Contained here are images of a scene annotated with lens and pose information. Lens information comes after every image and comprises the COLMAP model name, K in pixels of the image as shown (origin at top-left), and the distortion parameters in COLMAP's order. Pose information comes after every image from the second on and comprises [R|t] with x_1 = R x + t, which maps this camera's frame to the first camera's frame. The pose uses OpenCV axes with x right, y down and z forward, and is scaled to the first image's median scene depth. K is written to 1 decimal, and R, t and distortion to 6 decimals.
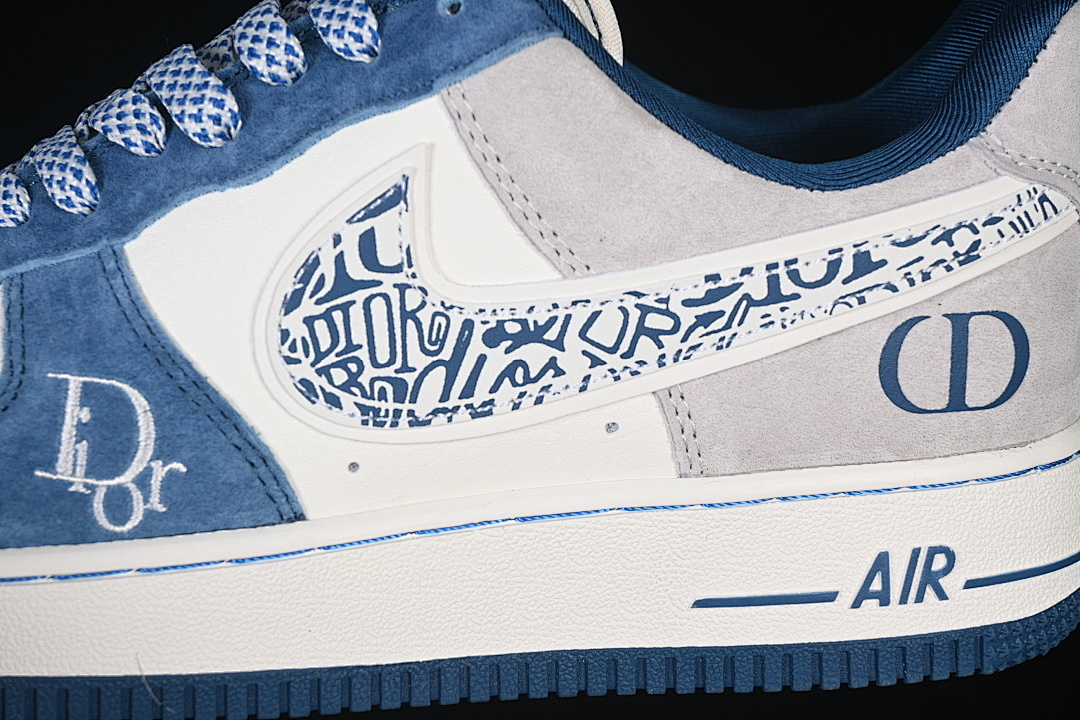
lens RADIAL K [[2484.7, 0, 545.4], [0, 2484.7, 360.2], [0, 0, 1]] dist [0.025562, 0.000000]
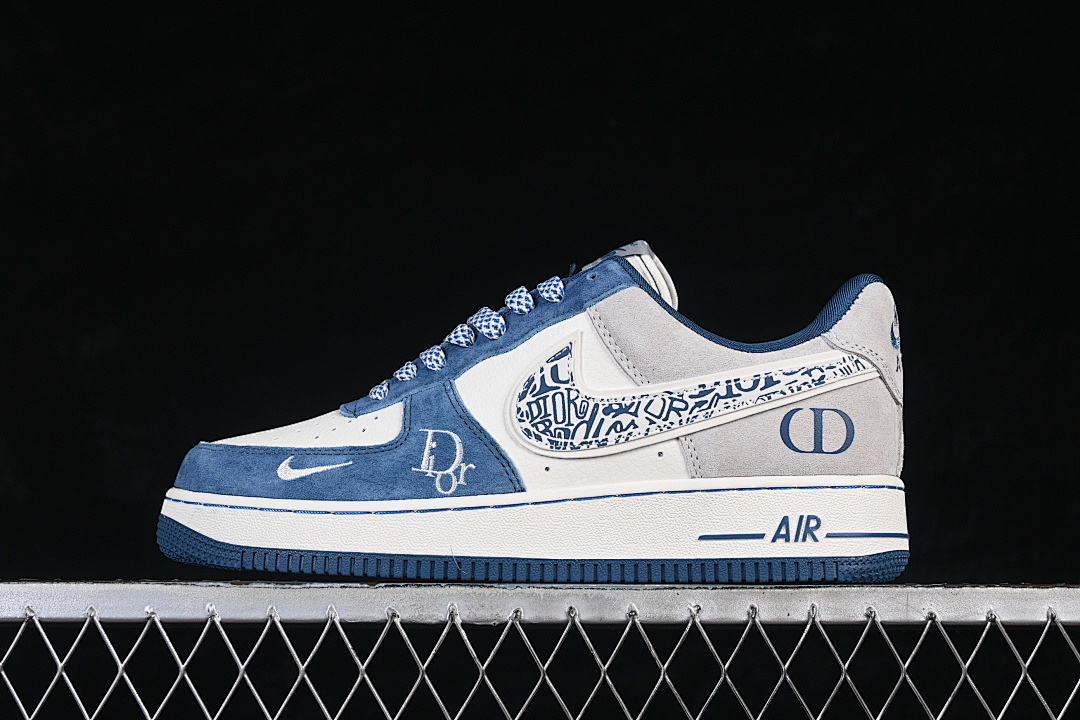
lens RADIAL K [[2484.7, 0, 545.2], [0, 2484.7, 361.1], [0, 0, 1]] dist [0.025562, 0.000000]
pose [[0.984853, -0.017385, -0.172516, 0.322606], [-0.036241, 0.952344, -0.302866, 0.650129], [0.169560, 0.304531, 0.937289, -1.198522]]
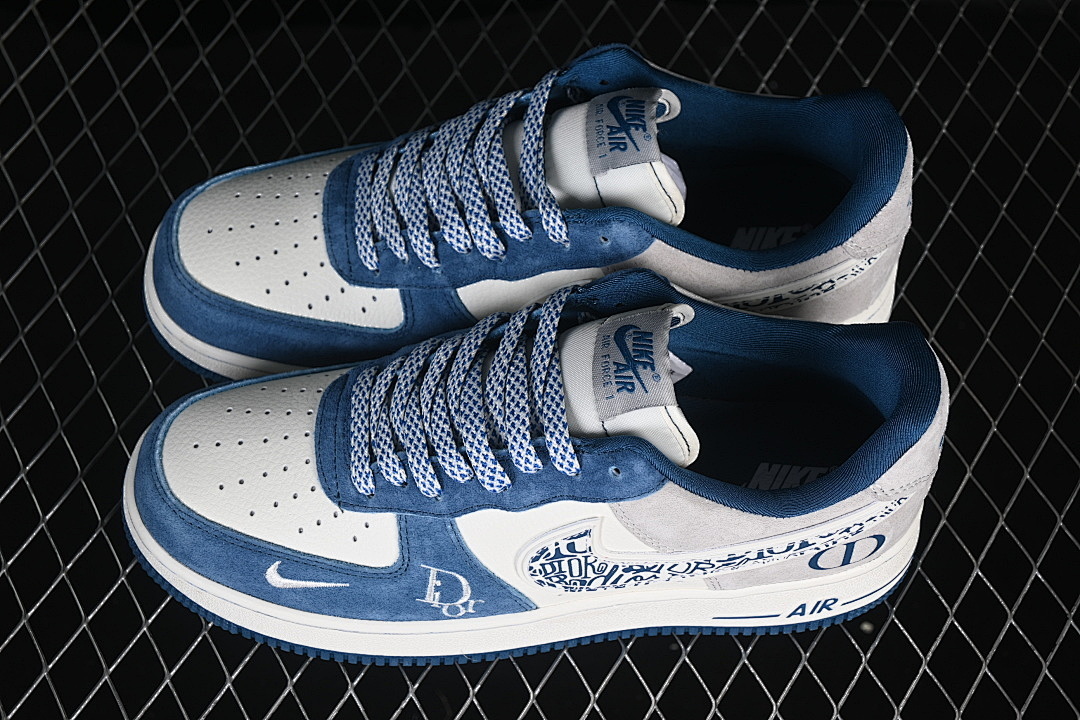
lens RADIAL K [[2484.7, 0, 533.1], [0, 2484.7, 361.3], [0, 0, 1]] dist [0.025562, 0.000000]
pose [[0.998404, 0.054242, -0.015750, -0.078124], [-0.027431, 0.709391, 0.704281, -1.647081], [0.049375, -0.702725, 0.709746, -0.405077]]
